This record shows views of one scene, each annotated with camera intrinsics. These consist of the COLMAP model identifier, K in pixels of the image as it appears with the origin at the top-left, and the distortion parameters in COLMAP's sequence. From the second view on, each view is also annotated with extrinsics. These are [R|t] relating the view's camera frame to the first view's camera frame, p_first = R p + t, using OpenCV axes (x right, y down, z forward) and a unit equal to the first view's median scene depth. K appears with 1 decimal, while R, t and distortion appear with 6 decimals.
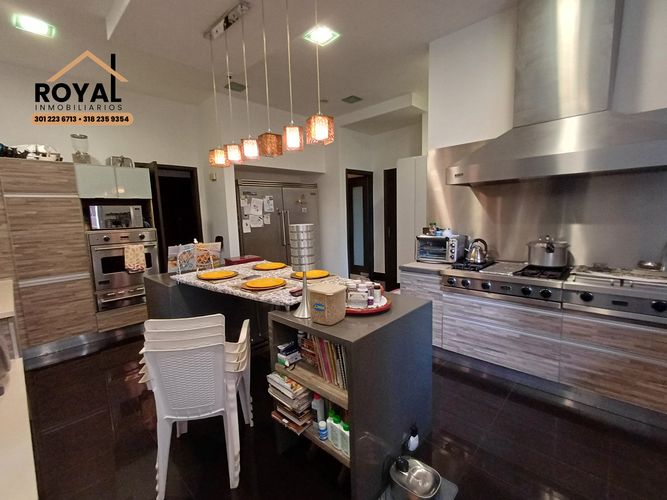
lens RADIAL K [[302.7, 0, 330.7], [0, 302.7, 251.4], [0, 0, 1]] dist [0.007721, 0.001728]
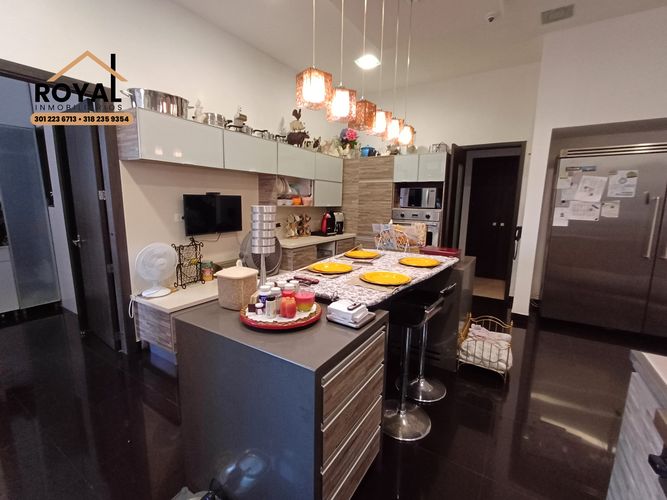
lens RADIAL K [[302.7, 0, 333.5], [0, 302.7, 248.6], [0, 0, 1]] dist [0.007721, 0.001728]
pose [[0.199122, 0.190742, -0.961232, 0.384277], [-0.147687, 0.975513, 0.162982, -0.061930], [0.968782, 0.109508, 0.222416, 0.431067]]
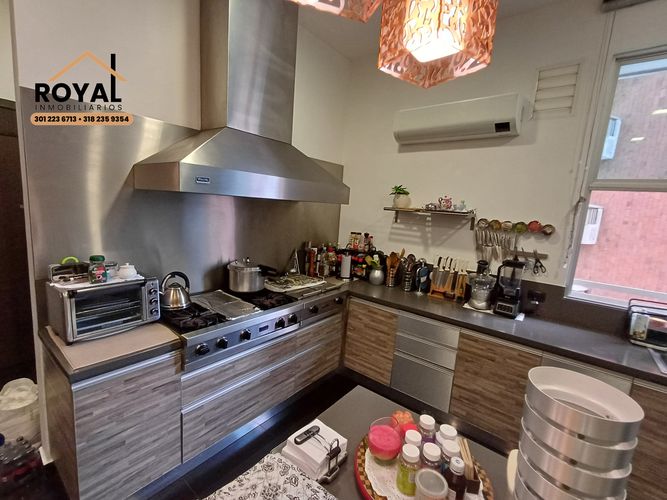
lens RADIAL K [[302.7, 0, 332.9], [0, 302.7, 249.3], [0, 0, 1]] dist [0.007721, 0.001728]
pose [[-0.094150, -0.120053, 0.988293, -0.150273], [0.061015, 0.990141, 0.126090, -0.116634], [-0.993687, 0.072172, -0.085897, 0.534958]]
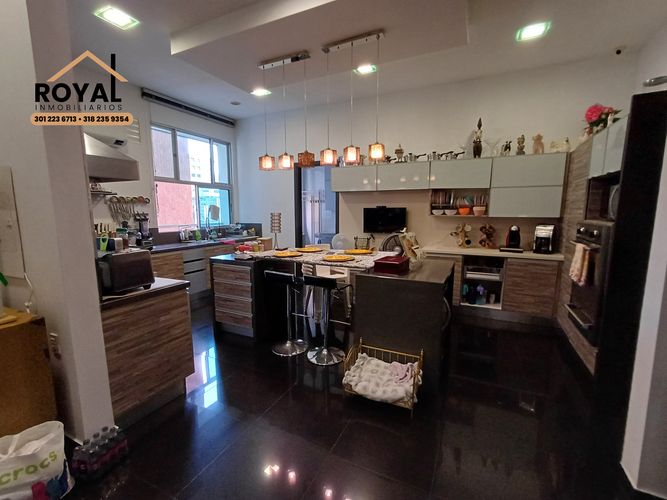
lens RADIAL K [[302.7, 0, 332.0], [0, 302.7, 251.3], [0, 0, 1]] dist [0.007721, 0.001728]
pose [[-0.951879, 0.077563, -0.296496, 0.080258], [-0.004312, 0.963960, 0.266014, -0.179541], [0.306443, 0.254492, -0.917239, 1.407254]]
